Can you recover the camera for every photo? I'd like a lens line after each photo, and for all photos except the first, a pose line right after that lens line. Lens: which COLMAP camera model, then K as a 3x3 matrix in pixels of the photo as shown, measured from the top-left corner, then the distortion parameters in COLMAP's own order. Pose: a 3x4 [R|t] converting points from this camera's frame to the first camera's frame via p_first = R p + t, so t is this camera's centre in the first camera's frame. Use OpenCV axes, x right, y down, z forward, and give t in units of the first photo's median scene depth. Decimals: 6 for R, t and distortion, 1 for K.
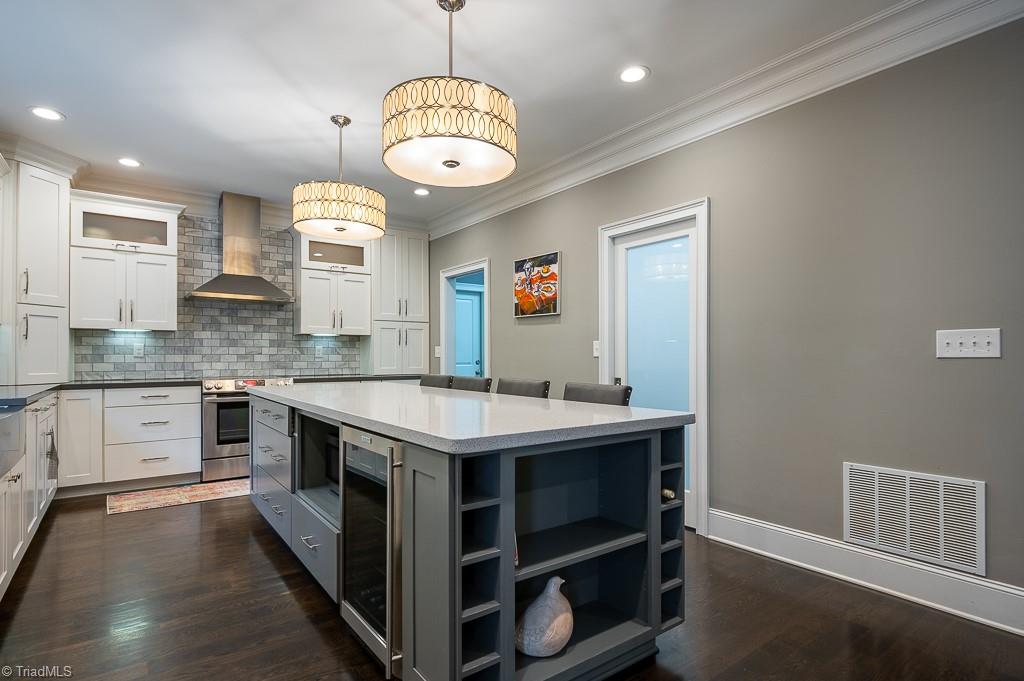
lens RADIAL K [[524.8, 0, 513.8], [0, 524.8, 347.9], [0, 0, 1]] dist [-0.003677, -0.000355]
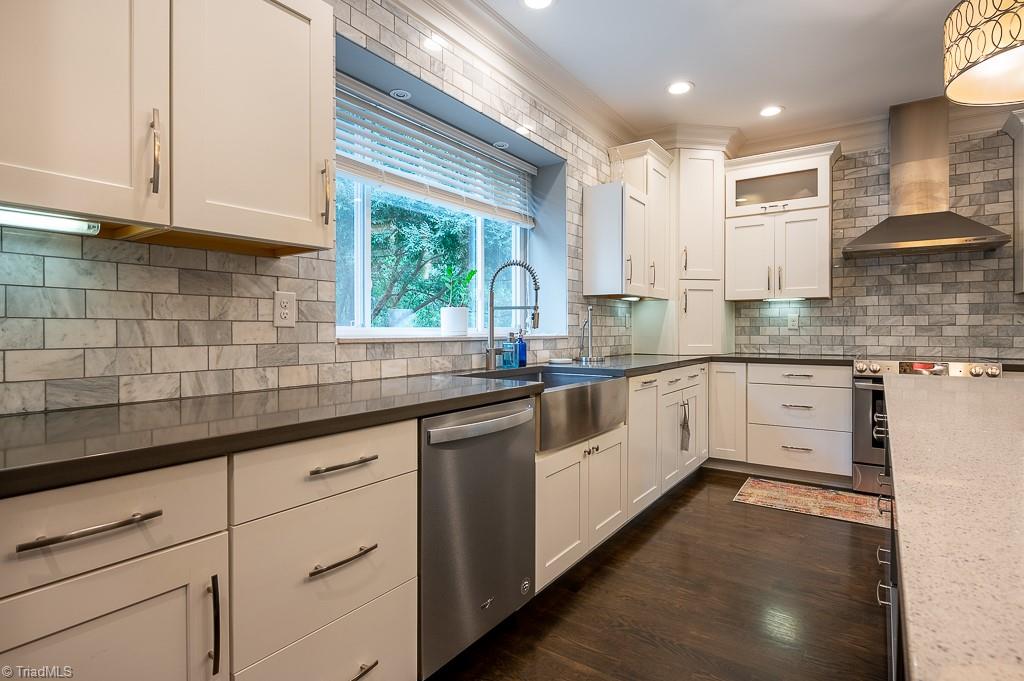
lens RADIAL K [[524.8, 0, 516.4], [0, 524.8, 333.2], [0, 0, 1]] dist [-0.003677, -0.000355]
pose [[0.327447, 0.007793, -0.944838, -0.026263], [0.015382, 0.999790, 0.013577, 0.004892], [0.944744, -0.018979, 0.327258, 0.266198]]
